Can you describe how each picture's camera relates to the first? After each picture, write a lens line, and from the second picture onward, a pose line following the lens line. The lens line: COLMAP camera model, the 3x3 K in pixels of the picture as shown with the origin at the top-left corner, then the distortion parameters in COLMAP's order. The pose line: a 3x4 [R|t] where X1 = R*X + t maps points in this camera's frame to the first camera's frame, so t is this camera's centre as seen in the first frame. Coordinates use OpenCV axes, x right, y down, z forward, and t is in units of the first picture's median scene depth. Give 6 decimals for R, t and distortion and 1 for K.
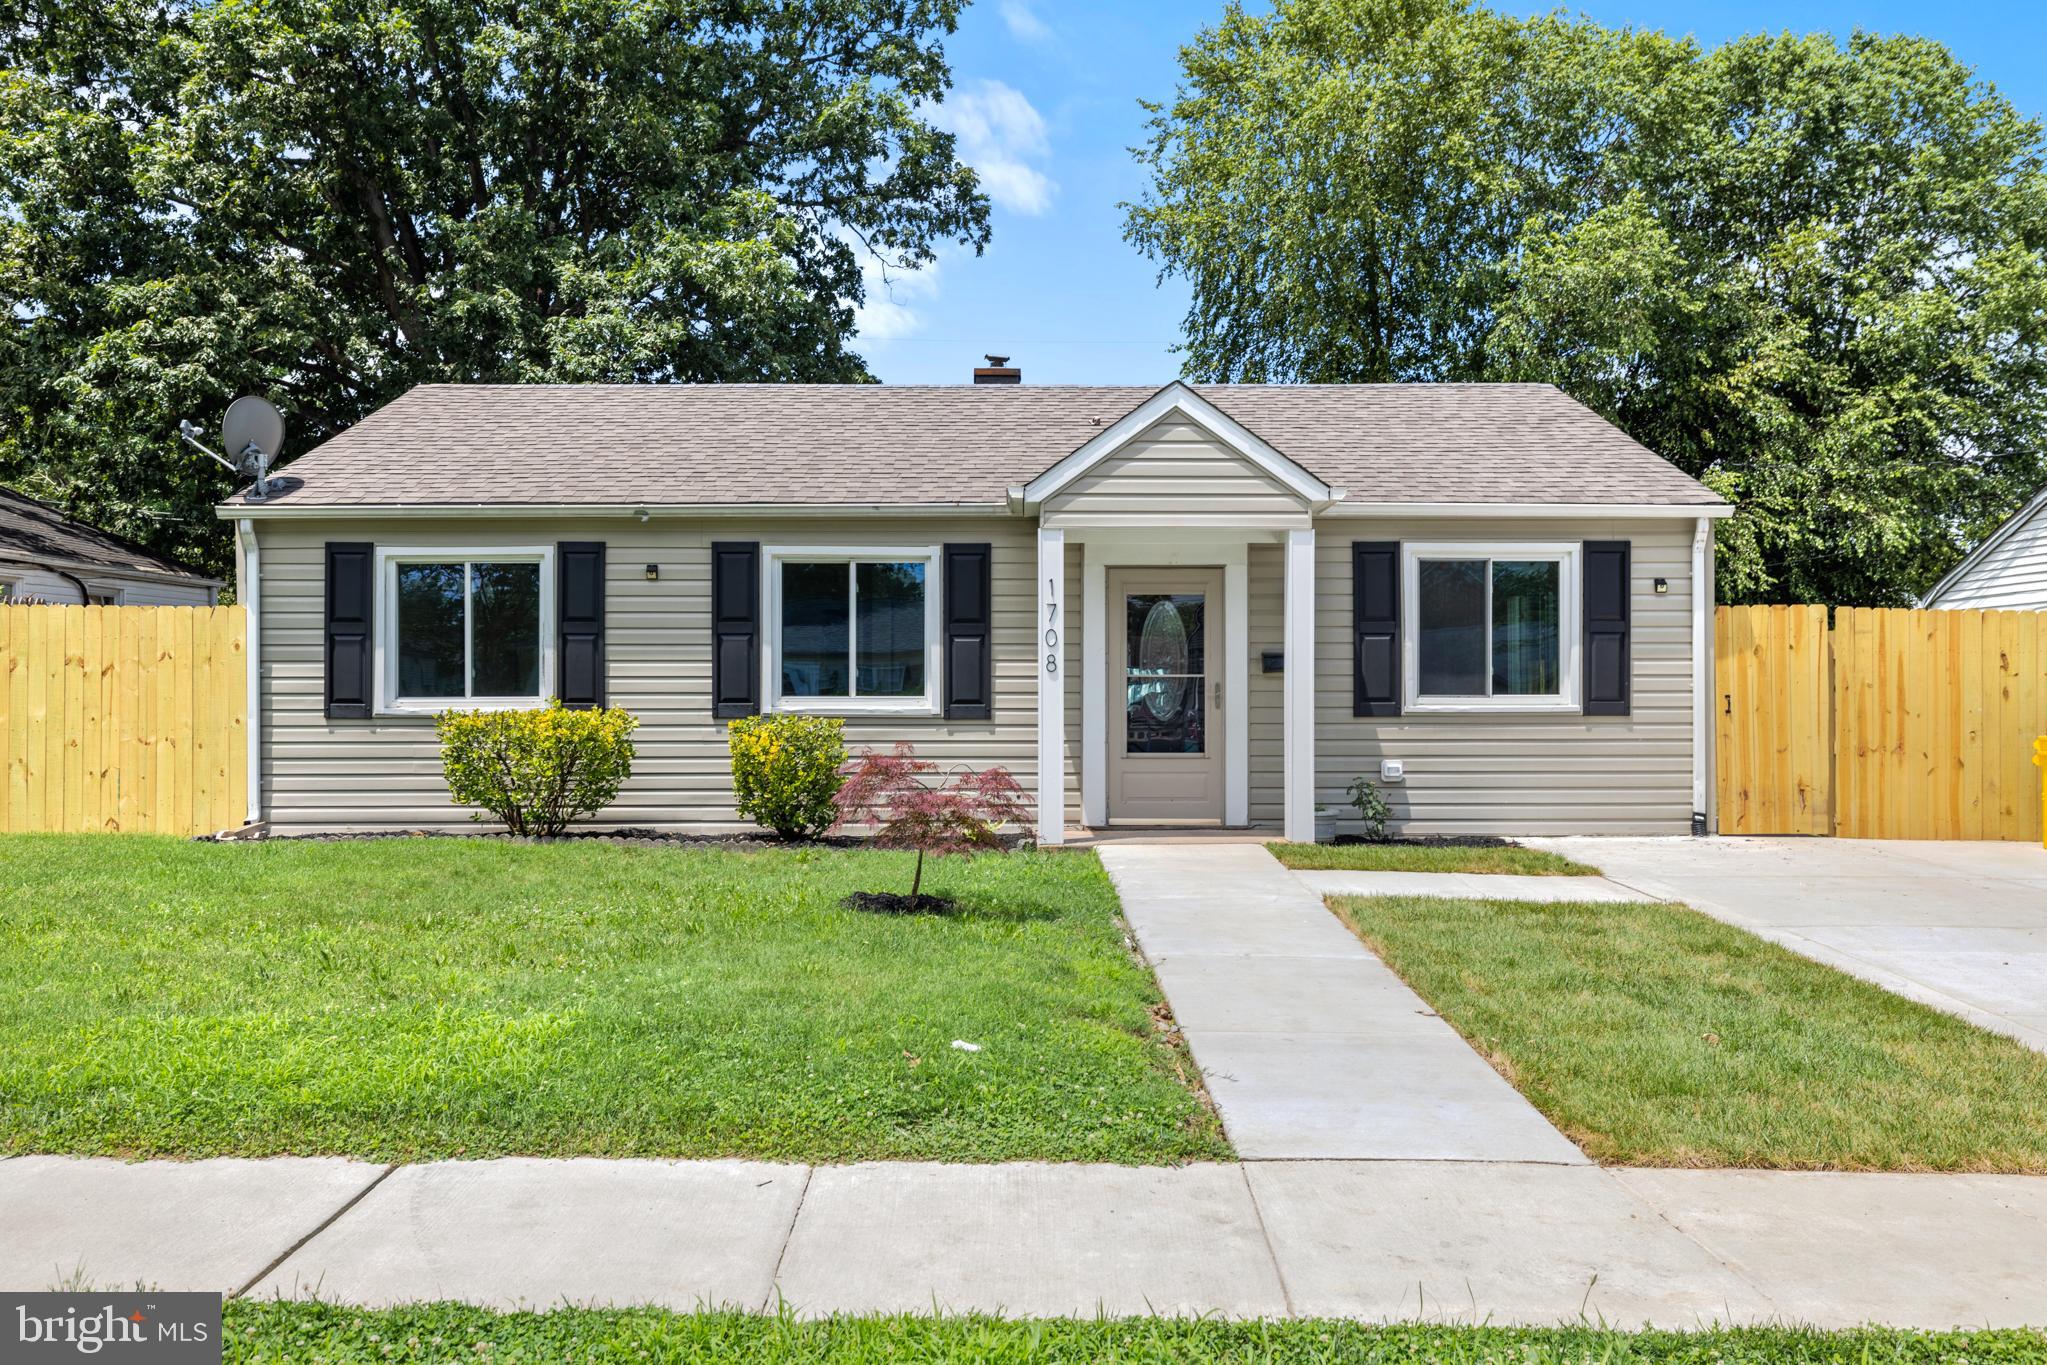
lens RADIAL K [[1599.9, 0, 1022.9], [0, 1599.9, 709.9], [0, 0, 1]] dist [0.002094, 0.002349]
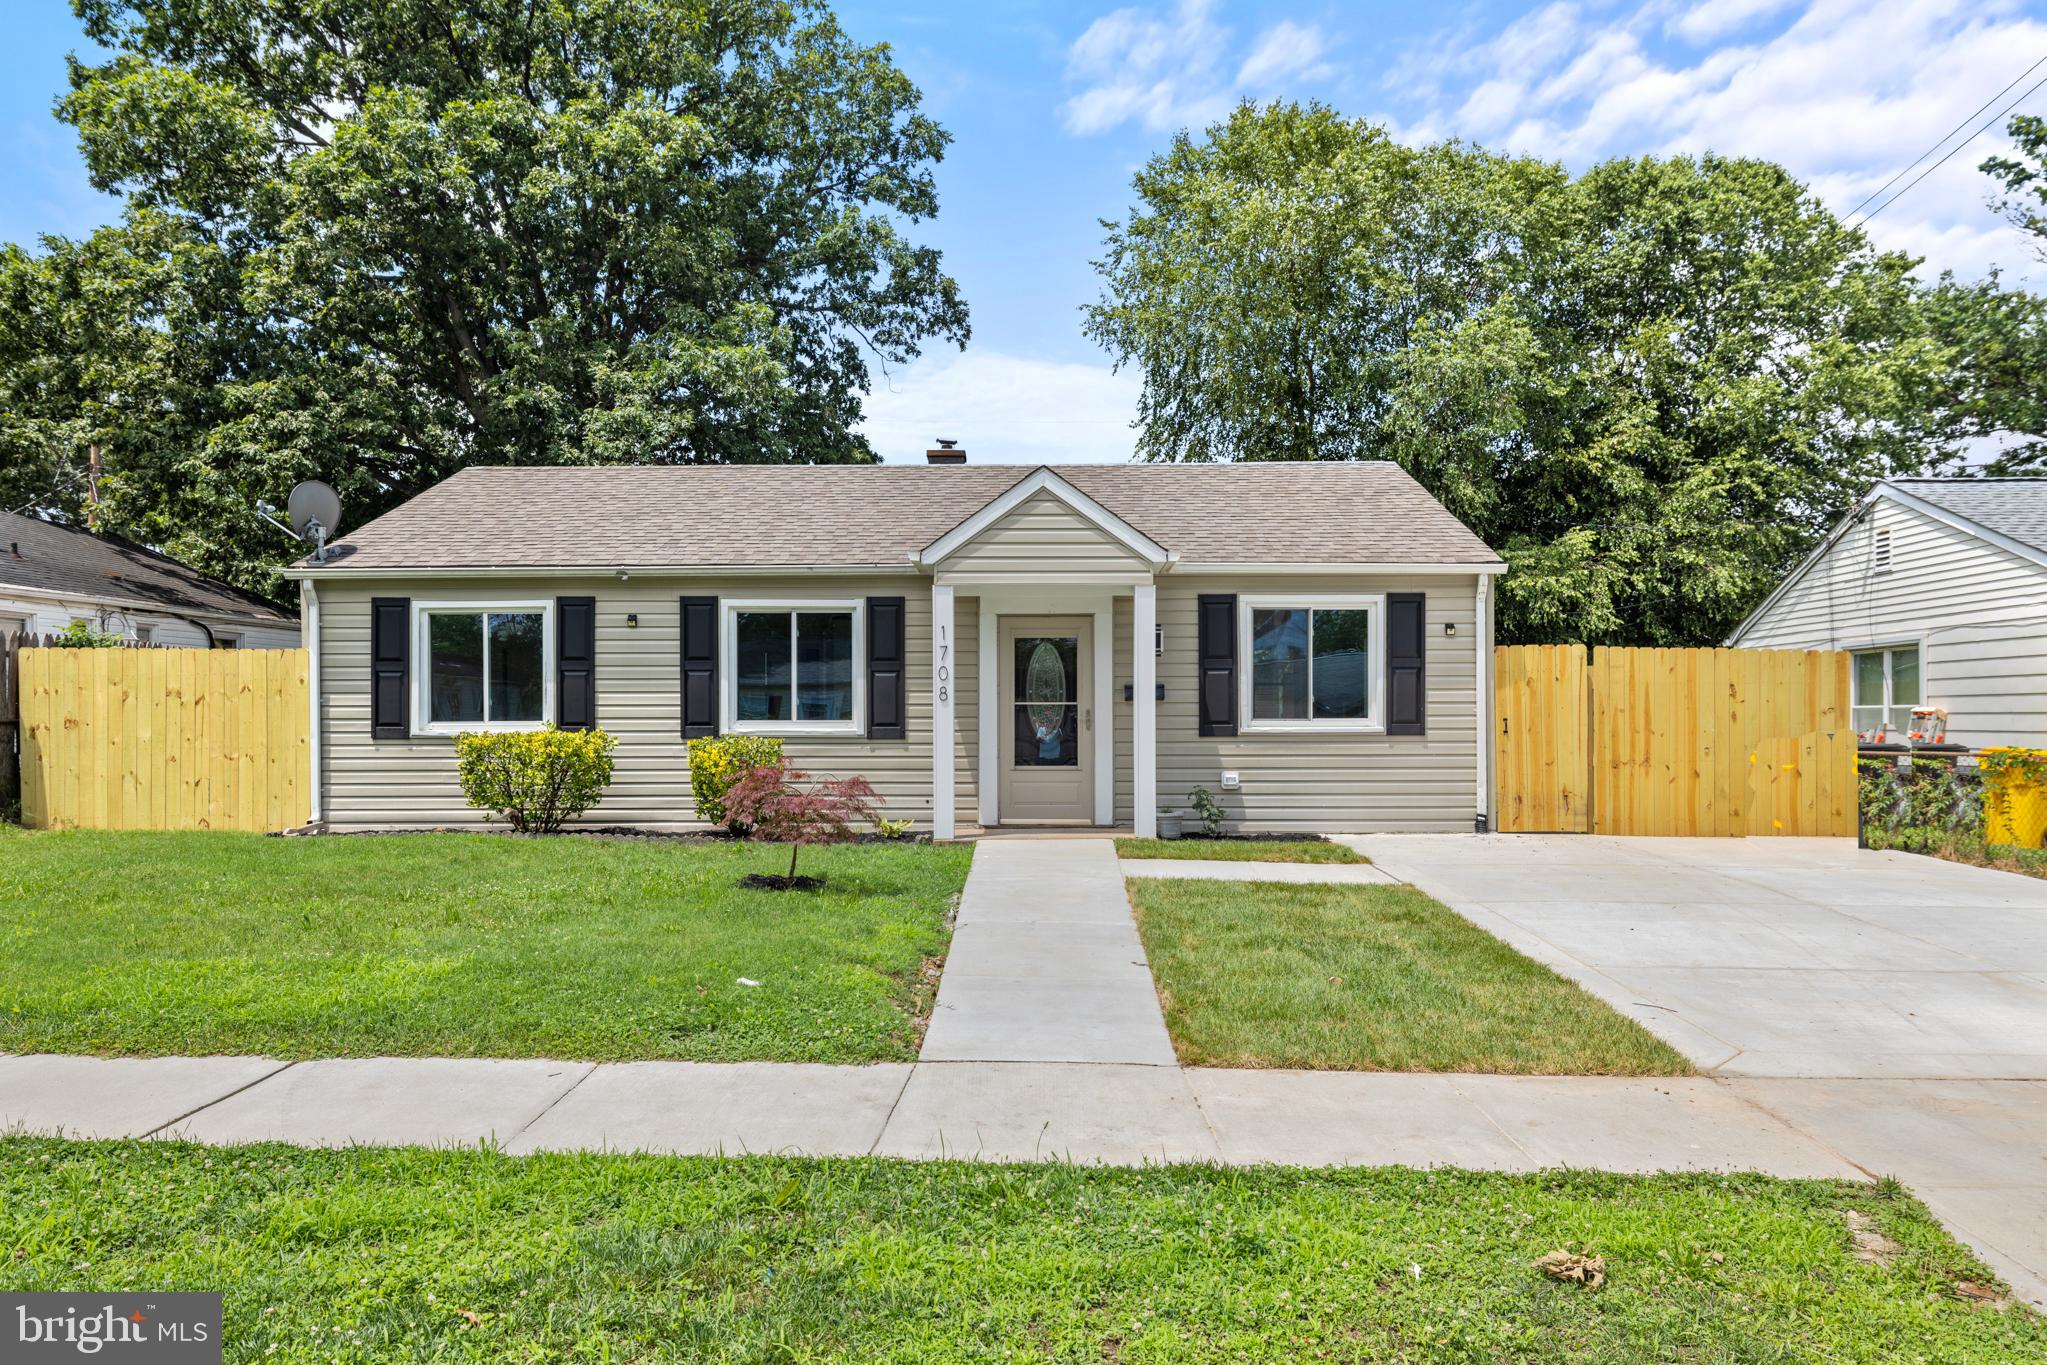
lens RADIAL K [[1374.7, 0, 1026.6], [0, 1374.7, 739.1], [0, 0, 1]] dist [0.000867, 0.002500]
pose [[0.999795, -0.001144, -0.020220, 0.095703], [0.001253, 0.999985, 0.005413, 0.000507], [0.020213, -0.005438, 0.999781, -0.061664]]
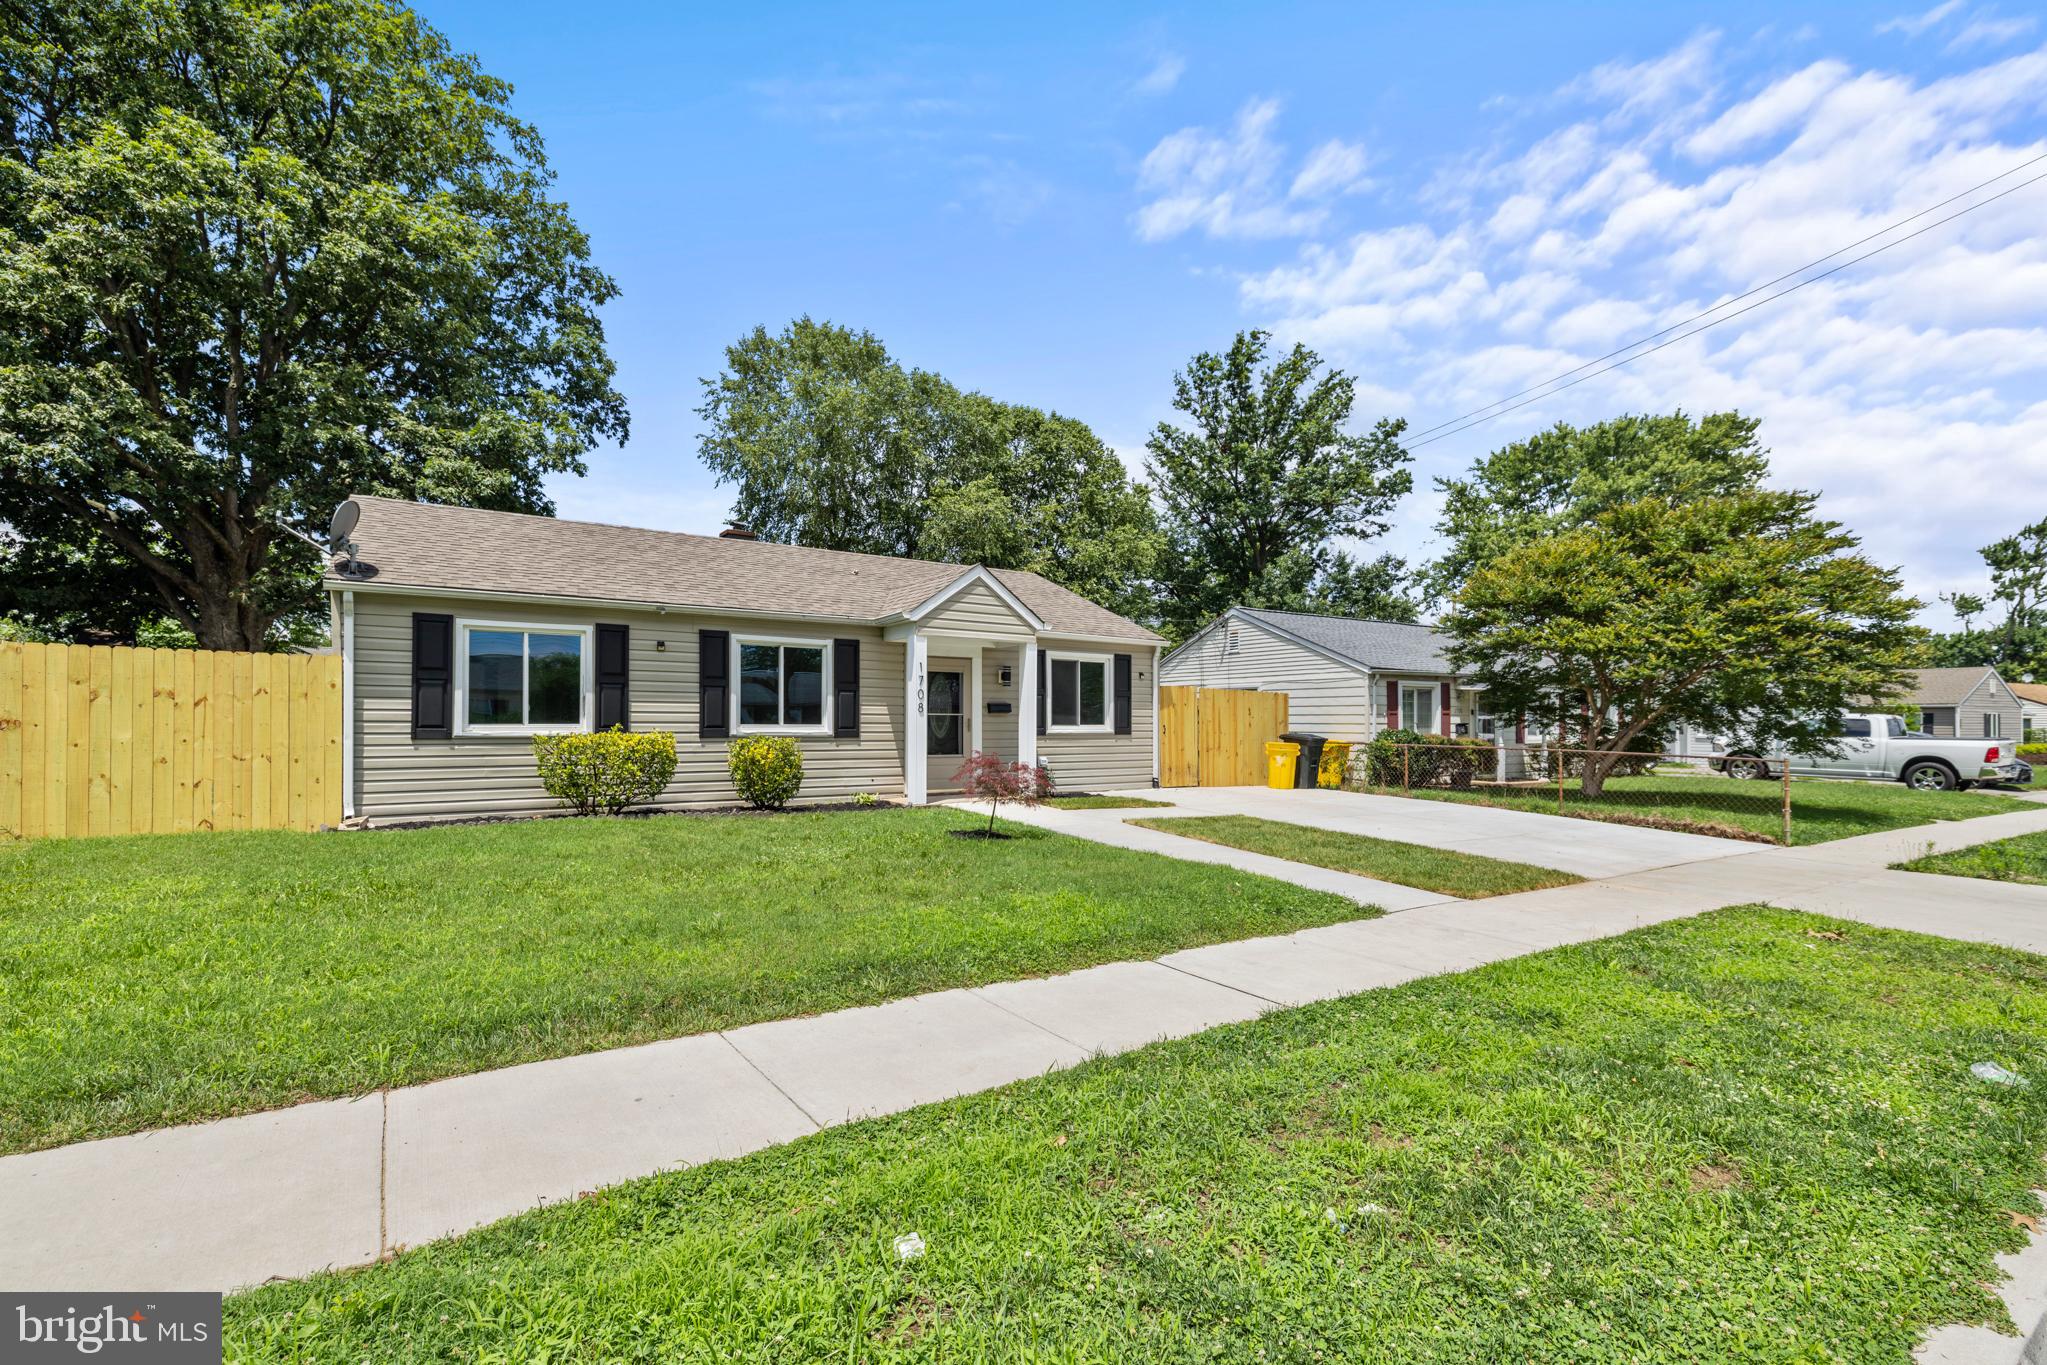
lens RADIAL K [[899.7, 0, 1036.3], [0, 899.7, 723.7], [0, 0, 1]] dist [0.000158, -0.000148]
pose [[0.830232, 0.004116, 0.557403, -0.418681], [-0.000239, 0.999975, -0.007029, -0.002748], [-0.557418, 0.005702, 0.830213, 0.048670]]
